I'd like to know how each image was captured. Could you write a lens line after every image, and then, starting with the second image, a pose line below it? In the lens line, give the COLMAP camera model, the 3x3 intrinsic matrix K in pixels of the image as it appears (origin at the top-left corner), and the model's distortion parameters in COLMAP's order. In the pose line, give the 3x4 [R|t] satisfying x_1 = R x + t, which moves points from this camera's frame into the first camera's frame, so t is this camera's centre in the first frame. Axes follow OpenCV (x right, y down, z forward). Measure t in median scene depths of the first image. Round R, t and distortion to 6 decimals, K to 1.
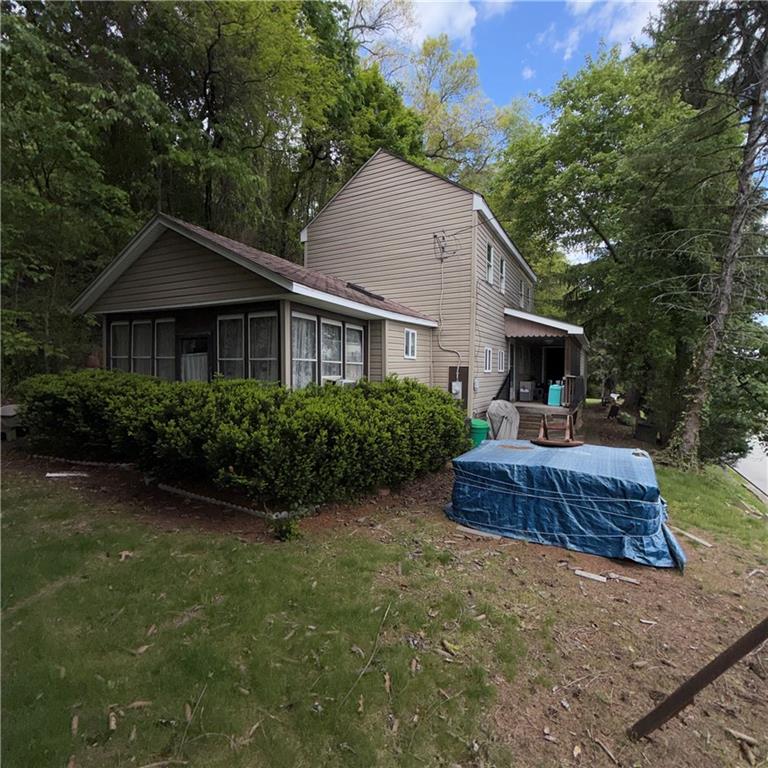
lens RADIAL K [[406.7, 0, 383.1], [0, 406.7, 383.1], [0, 0, 1]] dist [-0.002426, 0.000543]
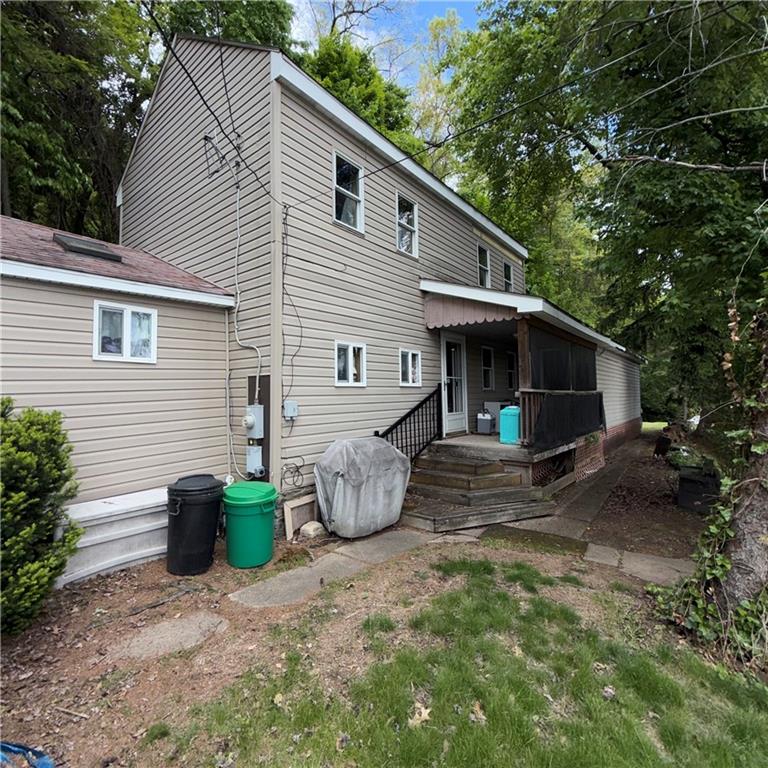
lens RADIAL K [[406.7, 0, 383.9], [0, 406.7, 383.2], [0, 0, 1]] dist [-0.002426, 0.000543]
pose [[0.985099, -0.030770, -0.169216, 0.598630], [0.020406, 0.997827, -0.062645, 0.006759], [0.170776, 0.058258, 0.983586, 0.706625]]
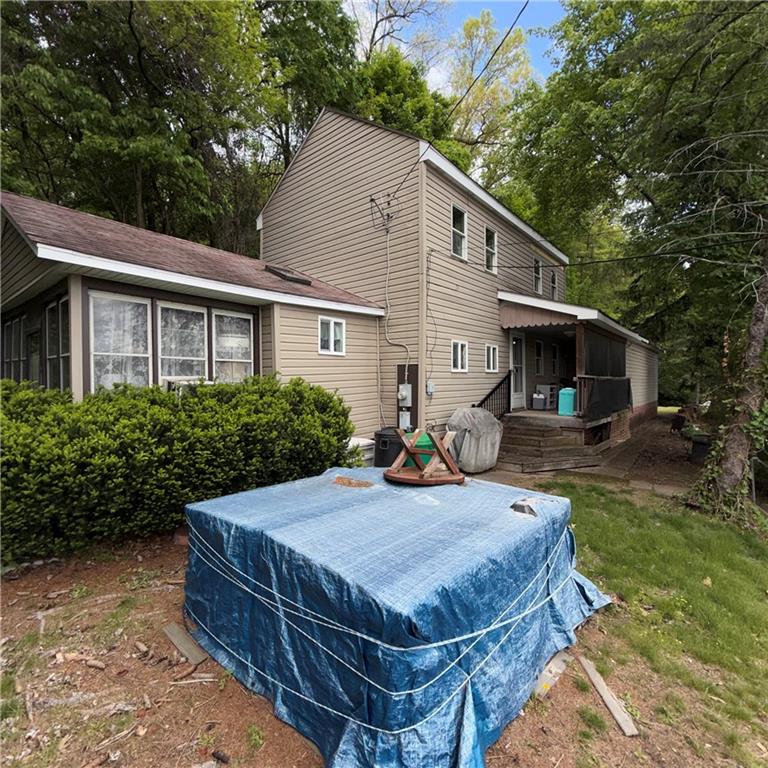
lens RADIAL K [[406.7, 0, 383.9], [0, 406.7, 383.6], [0, 0, 1]] dist [-0.002426, 0.000543]
pose [[0.981780, -0.013226, -0.189558, 0.397740], [0.009111, 0.999704, -0.022565, 0.017317], [0.189800, 0.020427, 0.981610, 0.319269]]
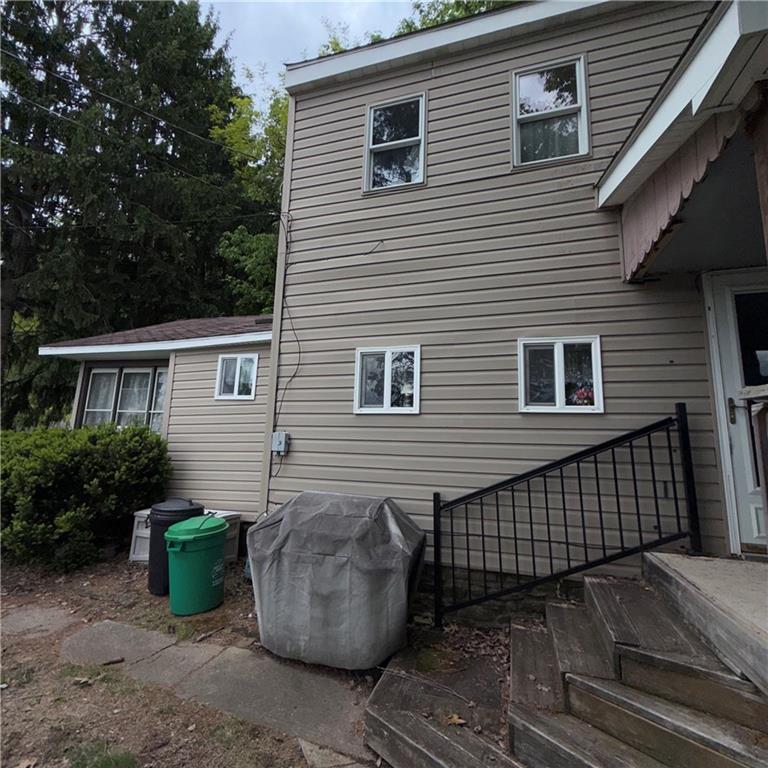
lens RADIAL K [[406.7, 0, 383.2], [0, 406.7, 381.1], [0, 0, 1]] dist [-0.002426, 0.000543]
pose [[0.187268, -0.164958, -0.968359, 0.920006], [-0.057721, 0.982248, -0.178487, 0.013159], [0.980612, 0.089320, 0.174422, 1.417529]]
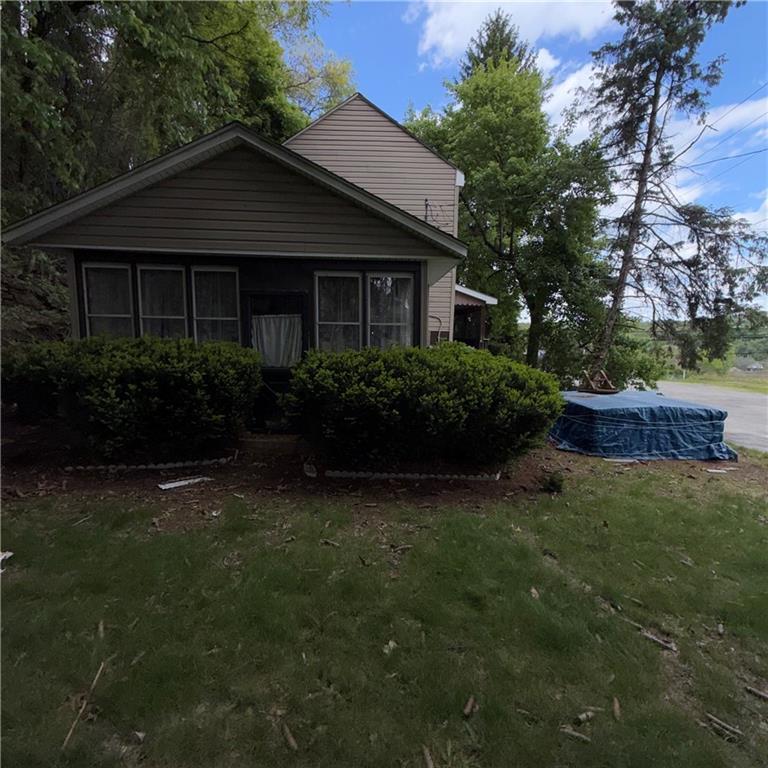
lens RADIAL K [[406.7, 0, 383.9], [0, 406.7, 382.2], [0, 0, 1]] dist [-0.002426, 0.000543]
pose [[0.857138, -0.058532, 0.511751, -0.706645], [0.010834, 0.995351, 0.095698, -0.014188], [-0.514973, -0.076482, 0.853787, 0.184281]]
